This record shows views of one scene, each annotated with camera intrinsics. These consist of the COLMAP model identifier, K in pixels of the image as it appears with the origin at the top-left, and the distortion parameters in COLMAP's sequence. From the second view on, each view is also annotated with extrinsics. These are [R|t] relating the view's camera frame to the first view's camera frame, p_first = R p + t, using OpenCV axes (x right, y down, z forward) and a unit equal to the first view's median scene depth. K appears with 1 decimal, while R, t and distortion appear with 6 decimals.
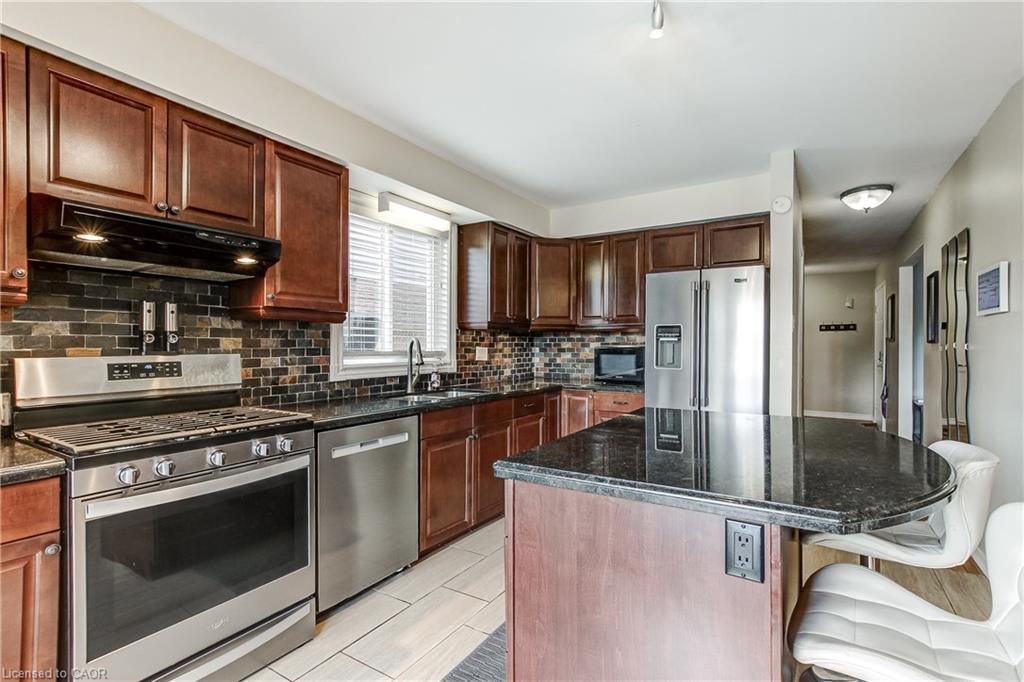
lens RADIAL K [[476.1, 0, 514.0], [0, 476.1, 347.2], [0, 0, 1]] dist [0.001809, 0.002872]
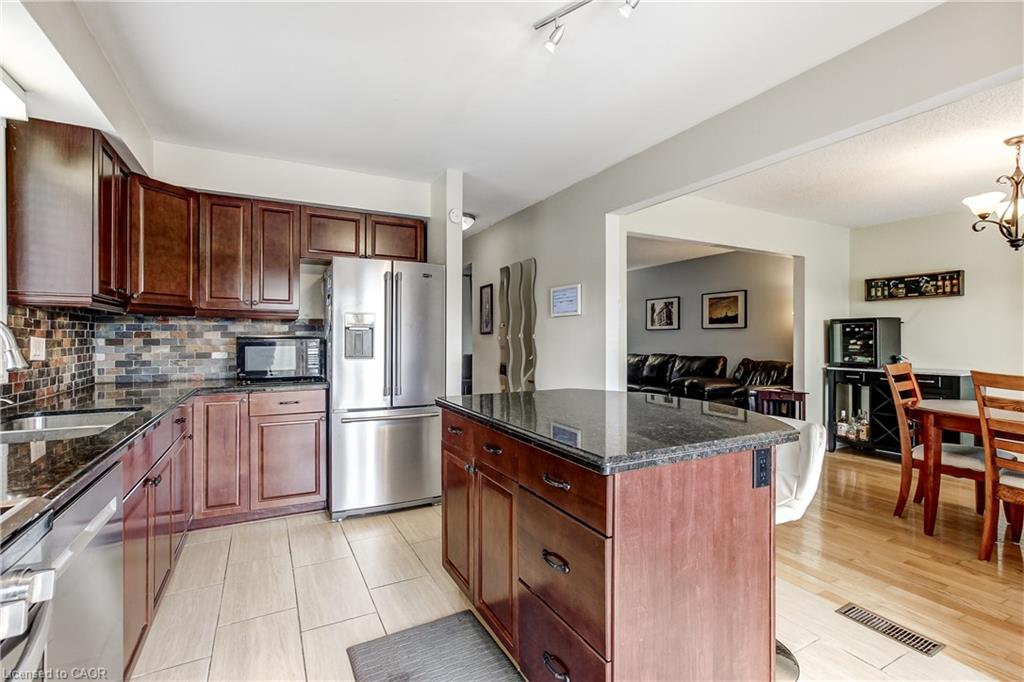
lens RADIAL K [[476.1, 0, 506.1], [0, 476.1, 337.6], [0, 0, 1]] dist [0.001809, 0.002872]
pose [[0.508968, -0.000296, 0.860786, -0.419352], [0.003987, 0.999990, -0.002013, 0.005469], [-0.860776, 0.004456, 0.508964, 0.320994]]
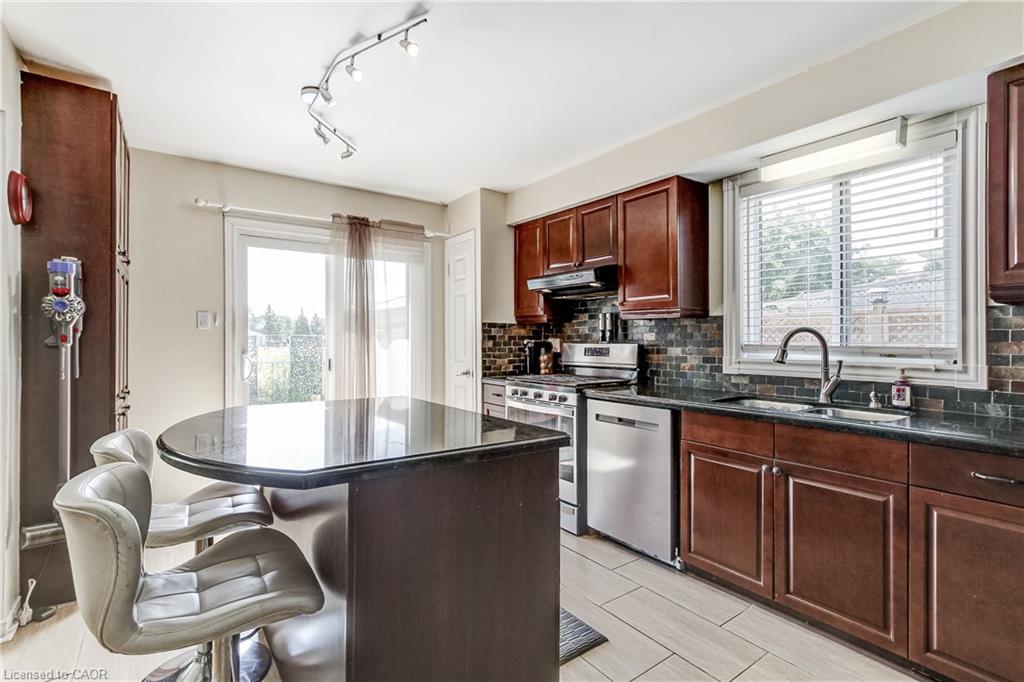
lens RADIAL K [[476.1, 0, 518.8], [0, 476.1, 338.2], [0, 0, 1]] dist [0.001809, 0.002872]
pose [[-0.353881, -0.004027, -0.935282, 0.751858], [-0.006256, 0.999979, -0.001938, 0.001523], [0.935269, 0.005165, -0.353899, 0.987124]]
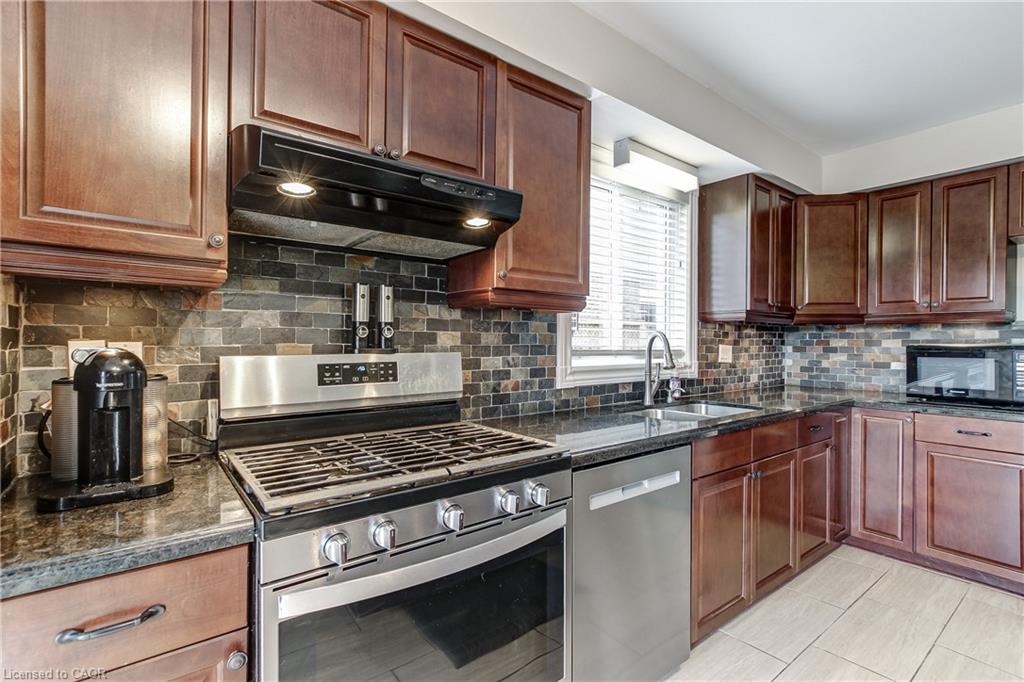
lens RADIAL K [[476.1, 0, 517.6], [0, 476.1, 339.6], [0, 0, 1]] dist [0.001809, 0.002872]
pose [[0.945536, 0.002575, -0.325507, -0.201788], [-0.005843, 0.999942, -0.009062, -0.000094], [0.325465, 0.010470, 0.945496, 0.257286]]
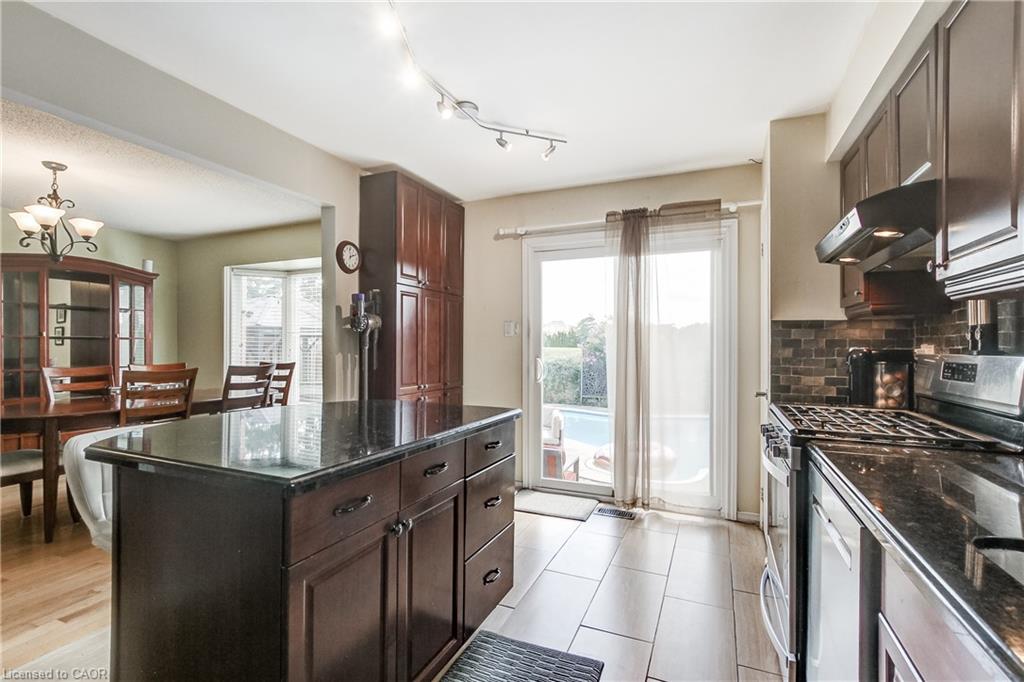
lens RADIAL K [[476.1, 0, 516.9], [0, 476.1, 346.9], [0, 0, 1]] dist [0.001809, 0.002872]
pose [[-0.985432, -0.006290, -0.169954, 0.125142], [-0.007784, 0.999937, 0.008125, 0.001556], [0.169892, 0.009329, -0.985418, 1.244318]]
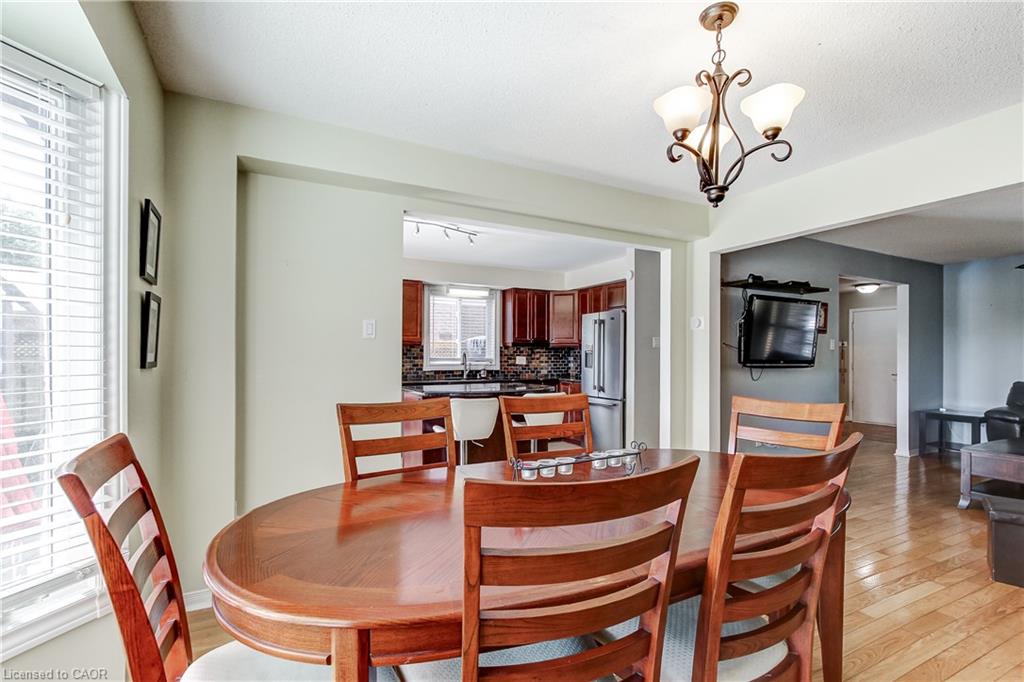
lens RADIAL K [[476.1, 0, 511.9], [0, 476.1, 357.1], [0, 0, 1]] dist [0.001809, 0.002872]
pose [[0.870039, -0.000743, -0.492982, 1.149877], [-0.002751, 0.999976, -0.006364, 0.019544], [0.492975, 0.006893, 0.870016, -0.805623]]
